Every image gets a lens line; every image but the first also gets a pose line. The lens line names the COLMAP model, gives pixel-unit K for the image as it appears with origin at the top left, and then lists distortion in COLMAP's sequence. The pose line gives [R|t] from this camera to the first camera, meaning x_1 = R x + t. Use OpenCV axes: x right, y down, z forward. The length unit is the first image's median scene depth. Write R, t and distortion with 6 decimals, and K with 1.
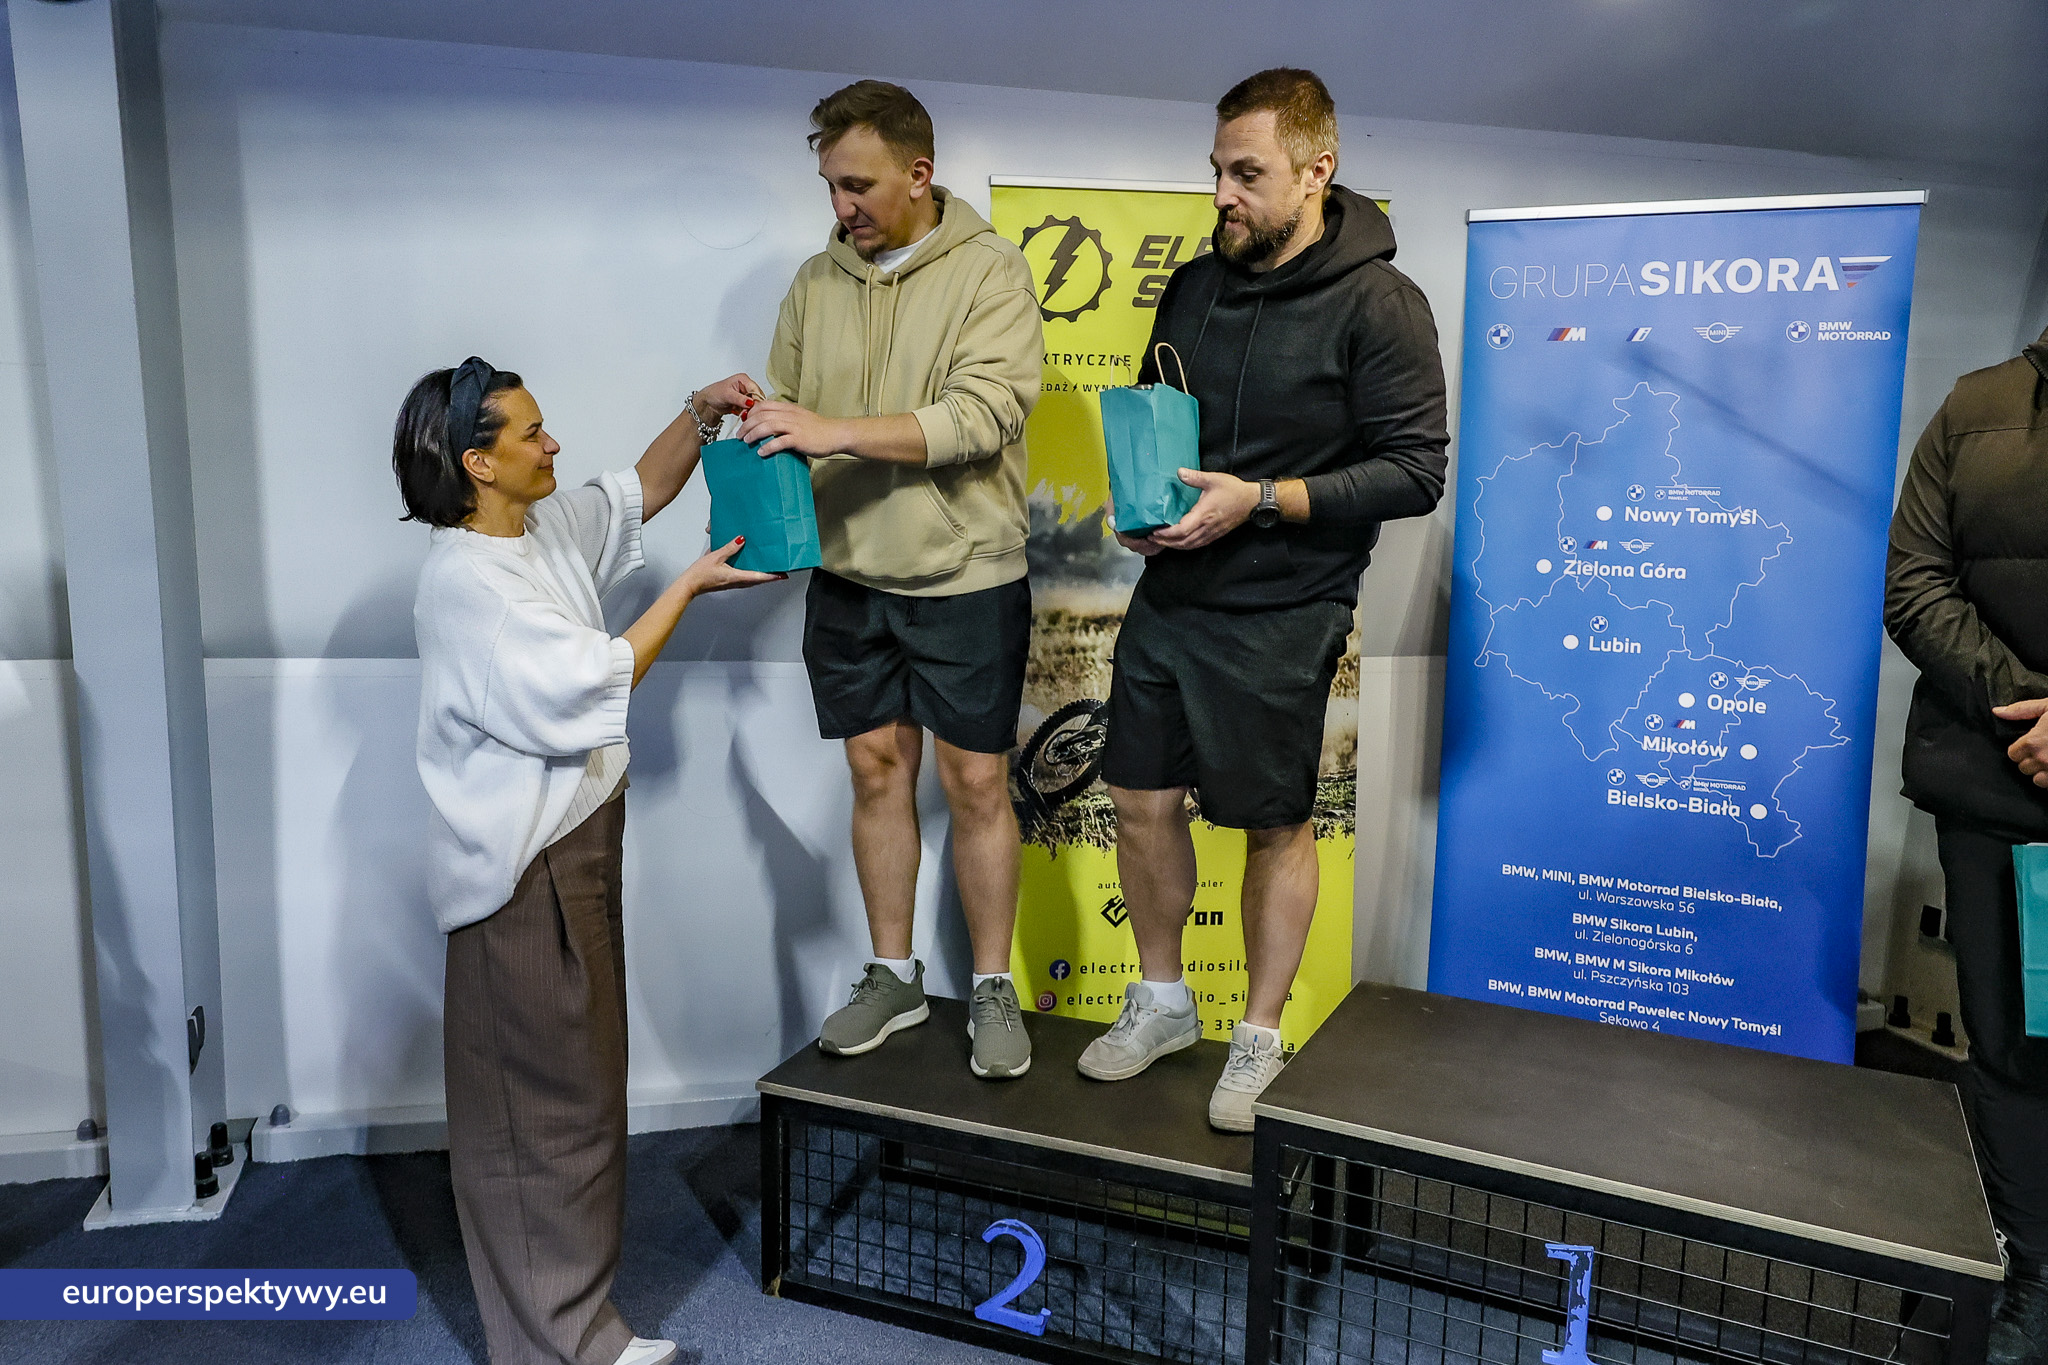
lens RADIAL K [[1538.8, 0, 965.2], [0, 1538.8, 644.1], [0, 0, 1]] dist [0.007935, -0.006268]
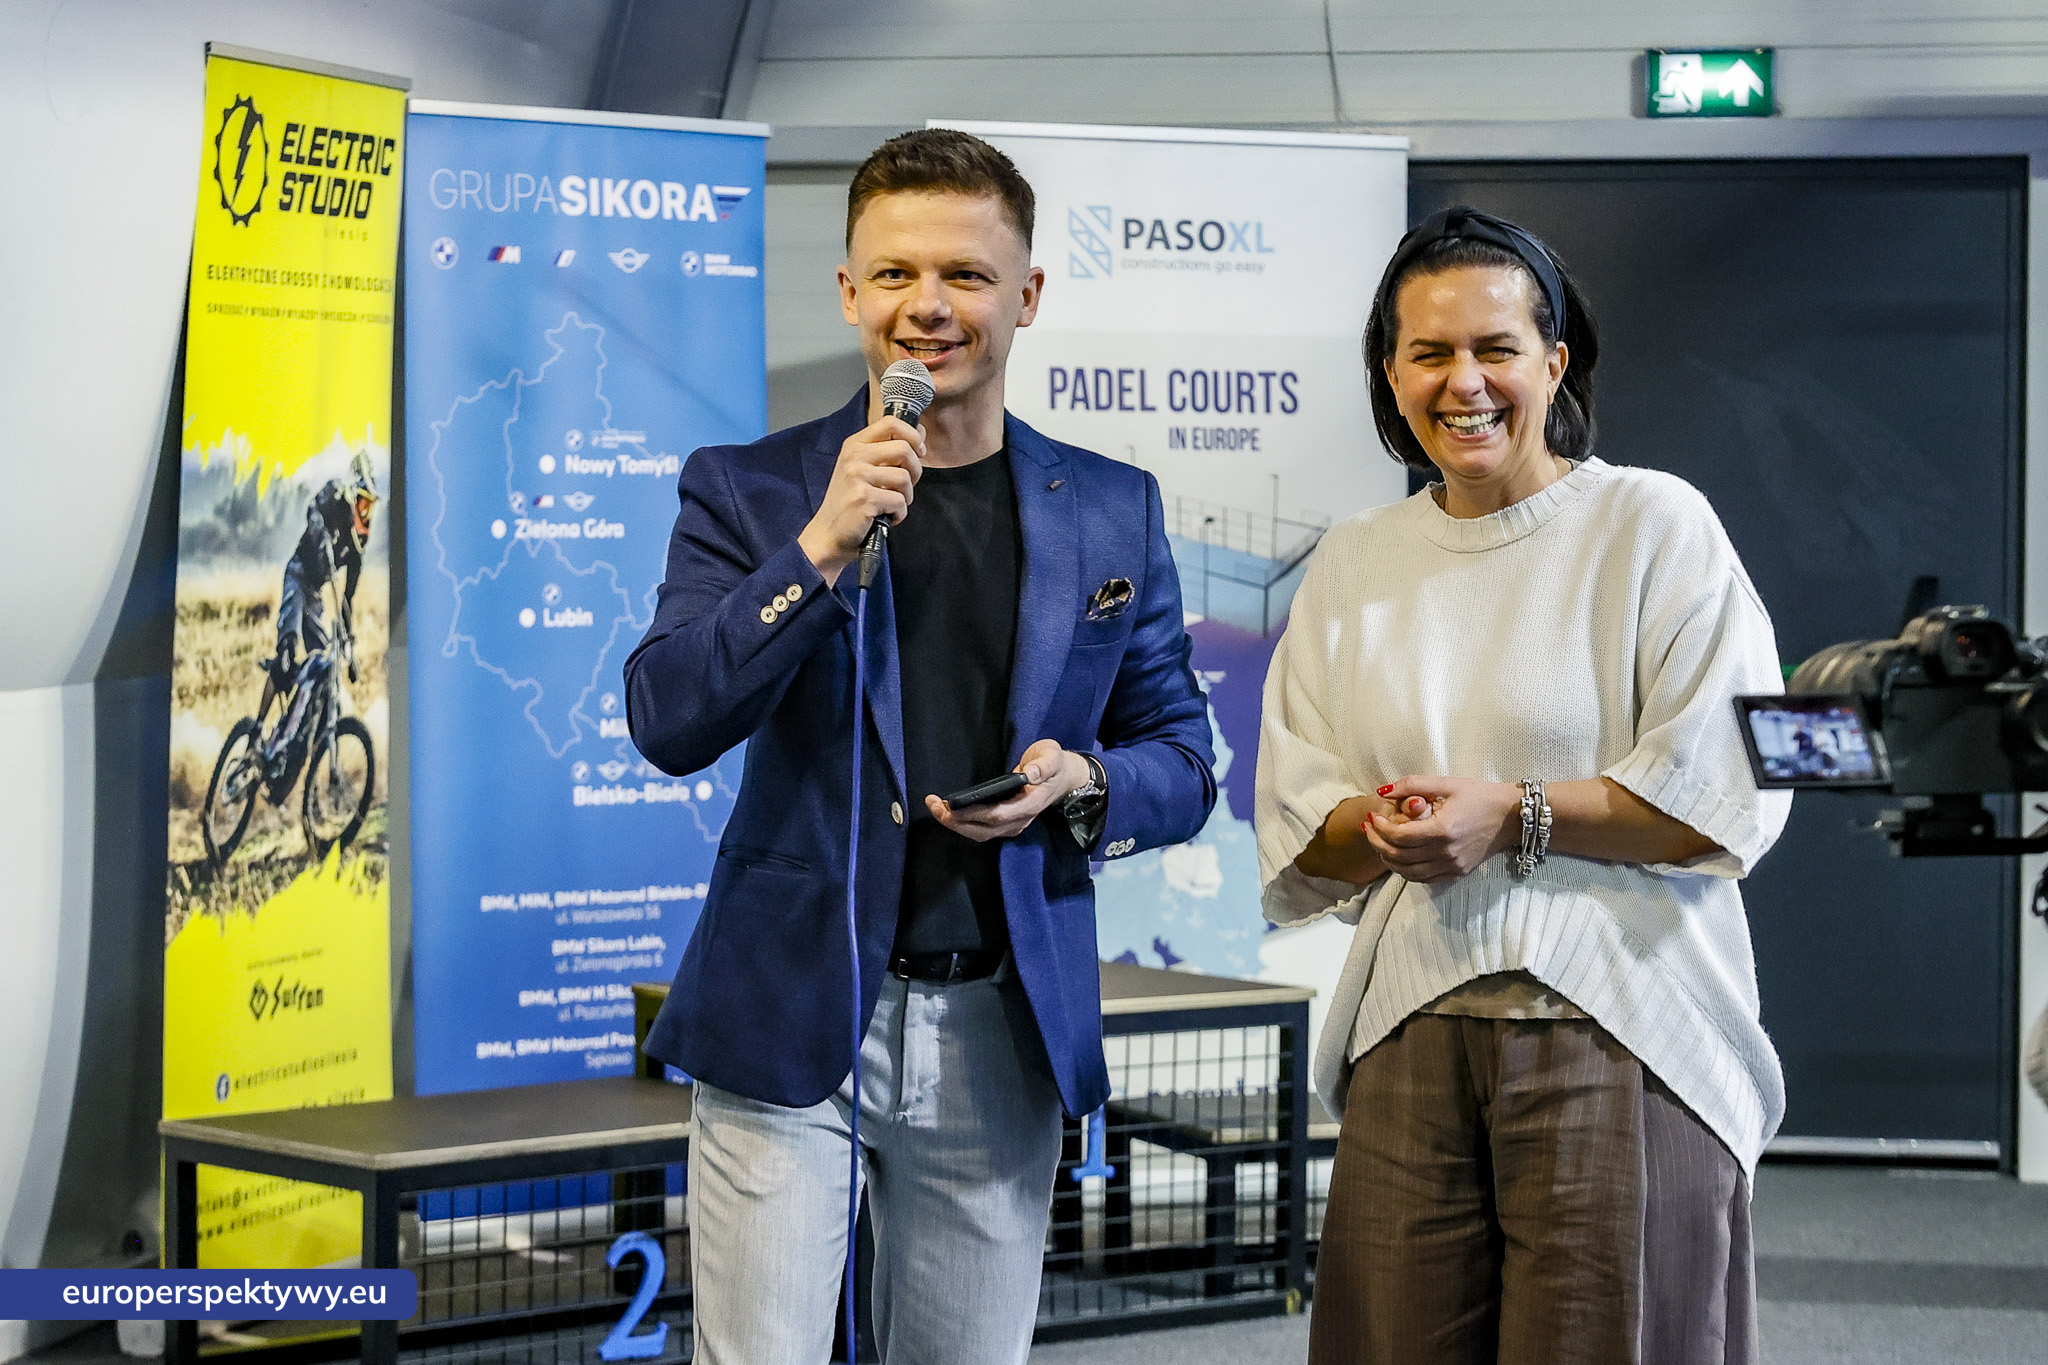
lens RADIAL K [[5340.5, 0, 1122.1], [0, 5340.5, 652.7], [0, 0, 1]] dist [0.209230, 0.000000]
pose [[0.383493, -0.046003, 0.922398, -2.259921], [0.108638, 0.994072, 0.004411, 0.041402], [-0.917132, 0.098516, 0.386217, -0.437137]]
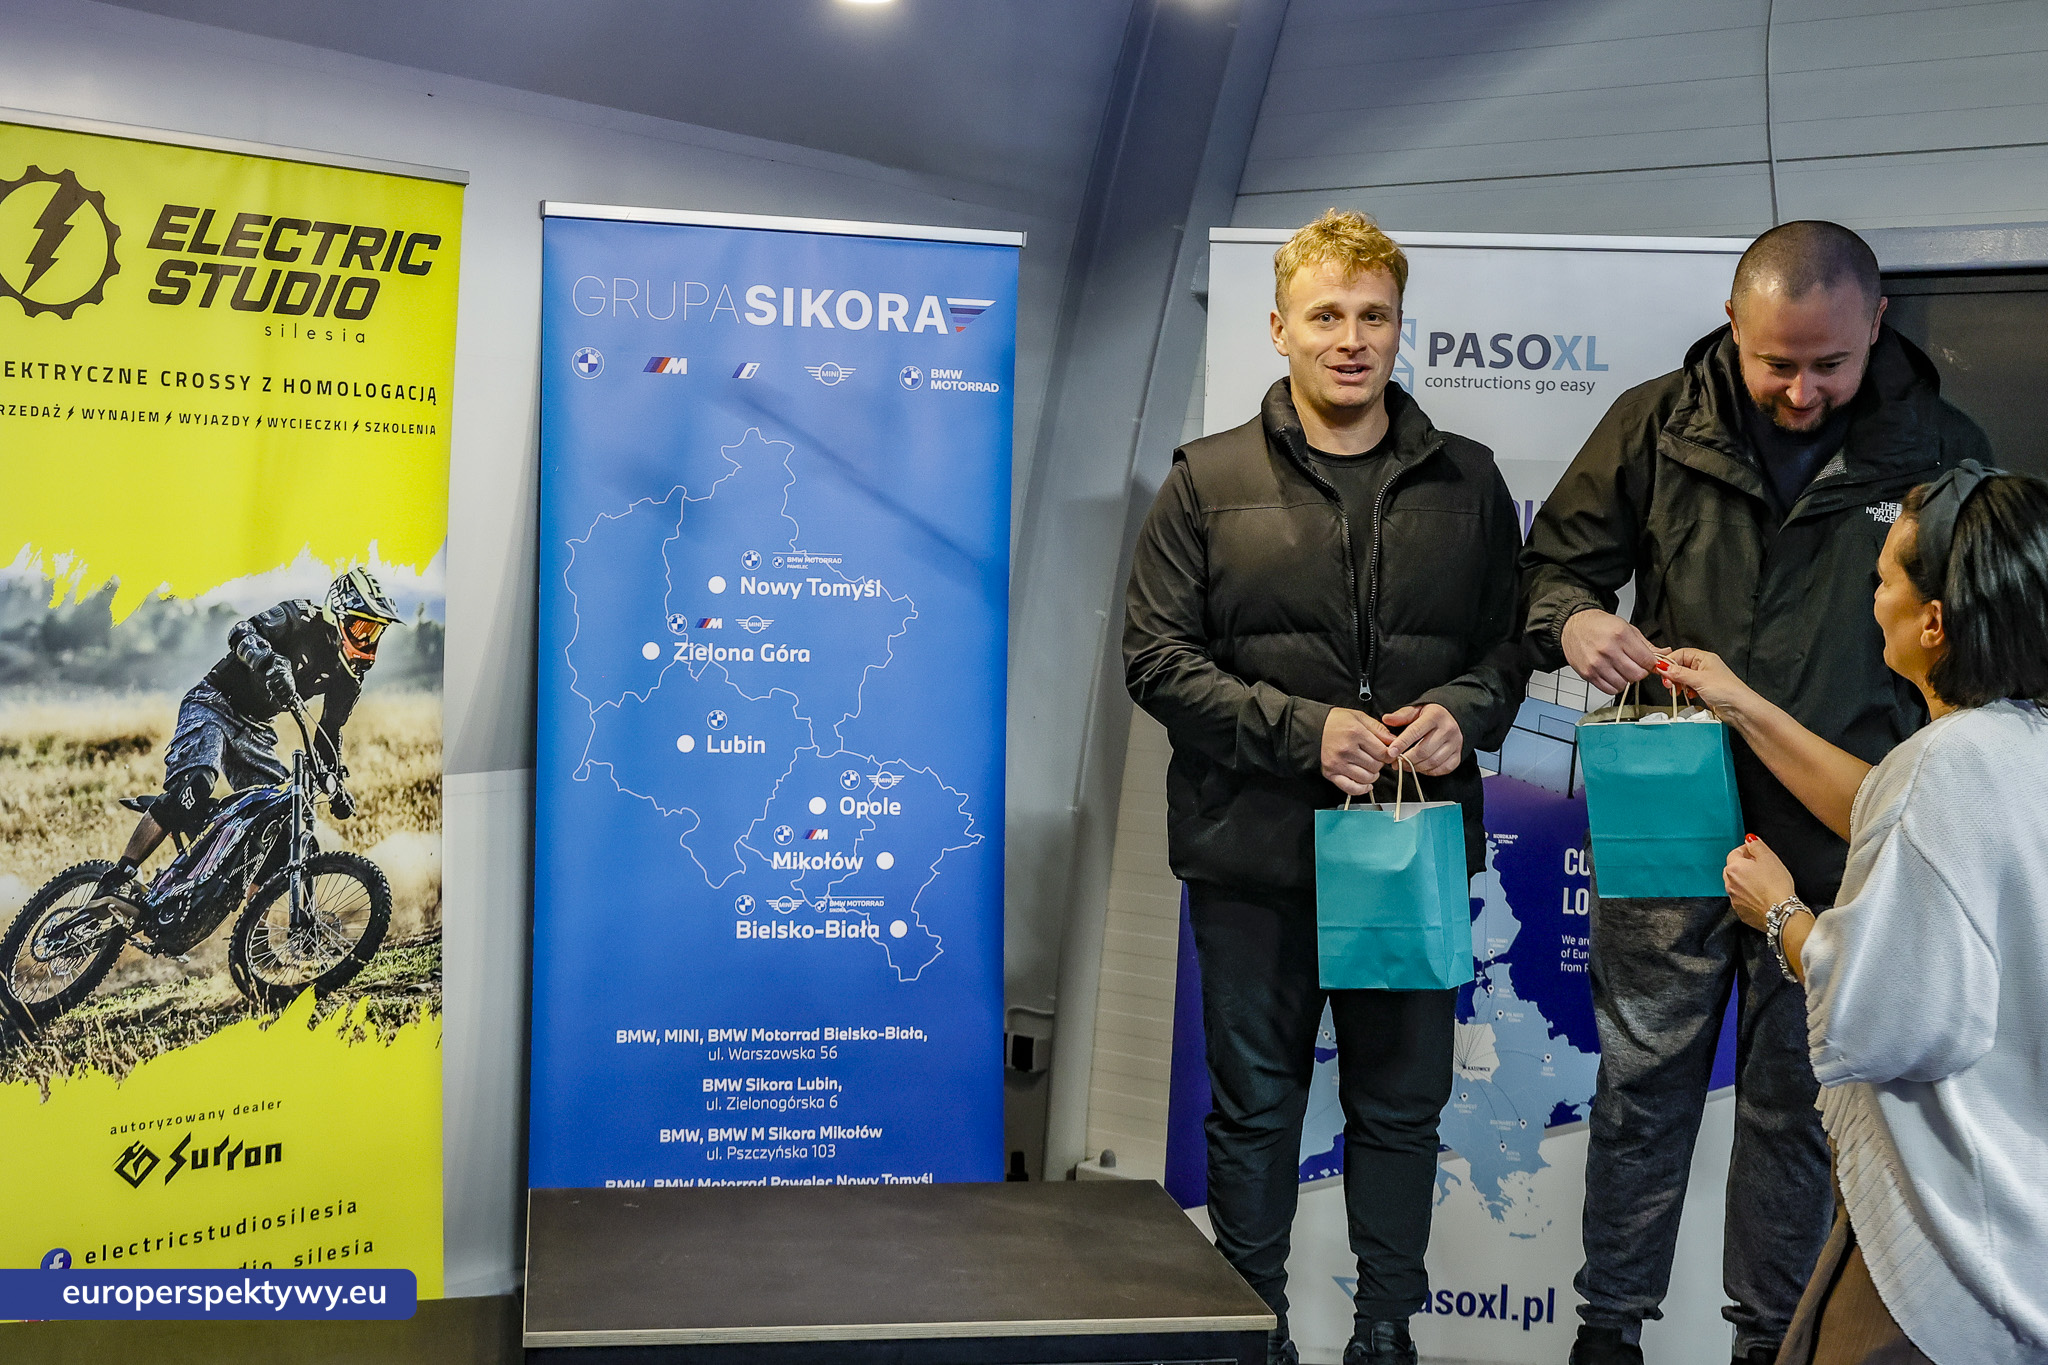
lens RADIAL K [[2573.6, 0, 1040.9], [0, 2573.6, 691.5], [0, 0, 1]] dist [0.013665, 0.000000]
pose [[0.775489, -0.035813, 0.630345, -0.325606], [0.055623, 0.998383, -0.011708, -0.002651], [-0.628906, 0.044141, 0.776227, -0.173944]]
